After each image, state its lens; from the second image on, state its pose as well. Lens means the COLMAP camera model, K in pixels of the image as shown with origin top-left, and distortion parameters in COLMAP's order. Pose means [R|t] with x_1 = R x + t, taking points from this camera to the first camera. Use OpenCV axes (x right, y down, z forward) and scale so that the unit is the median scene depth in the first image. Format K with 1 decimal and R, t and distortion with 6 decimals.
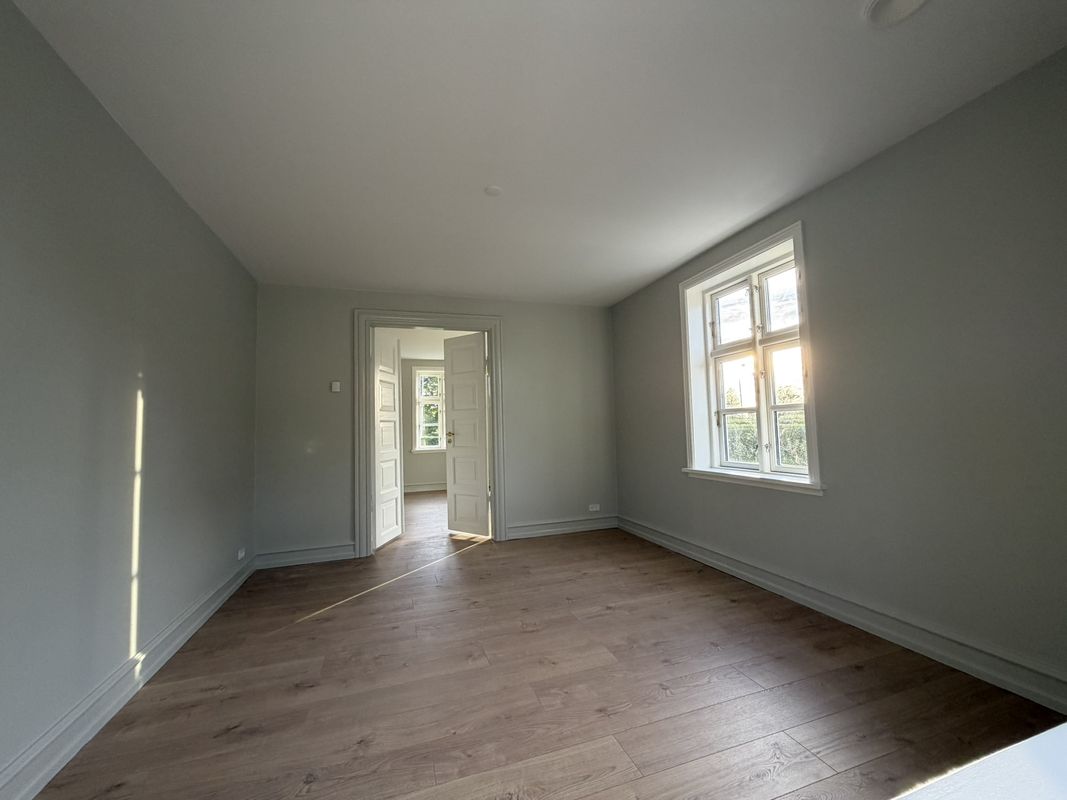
lens RADIAL K [[425.6, 0, 533.5], [0, 425.6, 400.0], [0, 0, 1]] dist [0.001630, 0.000053]
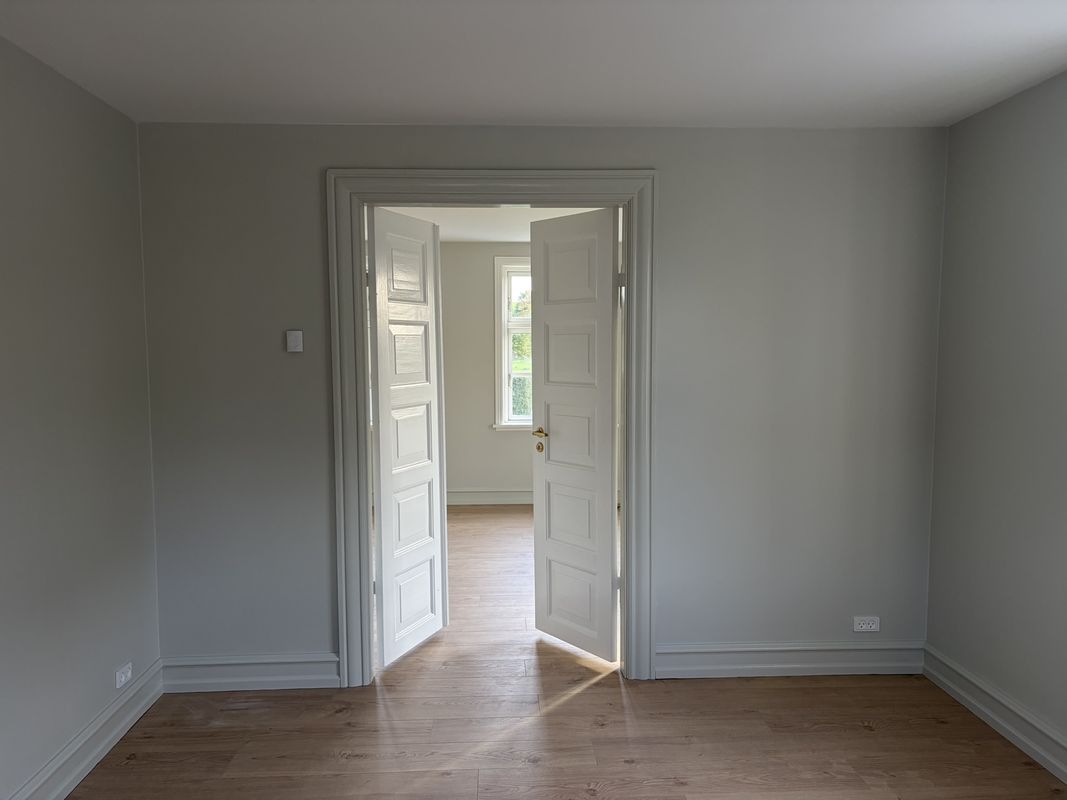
lens RADIAL K [[805.0, 0, 533.5], [0, 805.0, 400.0], [0, 0, 1]] dist [-0.003085, -0.002699]
pose [[0.961460, 0.045146, -0.271213, 0.034121], [-0.006165, 0.989719, 0.142894, -0.087123], [0.274876, -0.135715, 0.951853, 0.190961]]
